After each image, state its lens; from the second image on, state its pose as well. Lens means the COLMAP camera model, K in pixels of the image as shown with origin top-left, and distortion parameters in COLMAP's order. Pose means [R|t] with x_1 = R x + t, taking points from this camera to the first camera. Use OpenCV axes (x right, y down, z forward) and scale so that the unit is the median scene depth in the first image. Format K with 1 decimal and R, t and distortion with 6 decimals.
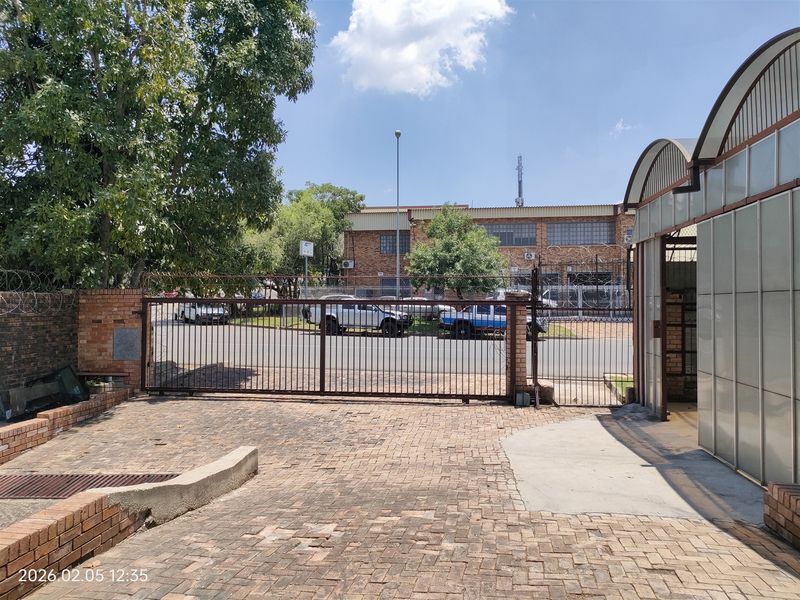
lens RADIAL K [[585.3, 0, 400.0], [0, 585.3, 300.0], [0, 0, 1]] dist [0.043582, -0.036388]
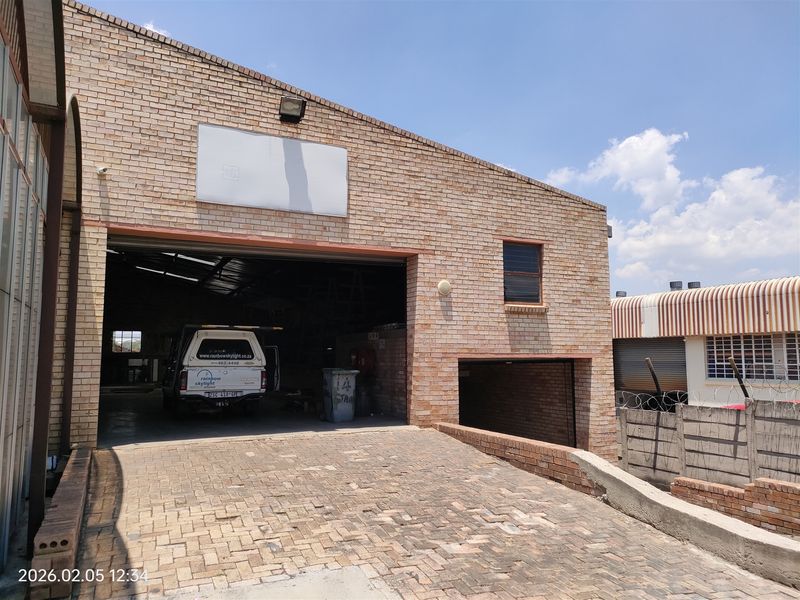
lens RADIAL K [[585.3, 0, 400.0], [0, 585.3, 300.0], [0, 0, 1]] dist [0.043582, -0.036388]
pose [[-0.841358, -0.049339, -0.538221, 0.669048], [0.008068, 0.994567, -0.103785, 0.073519], [0.540417, -0.091663, -0.836389, 1.868882]]
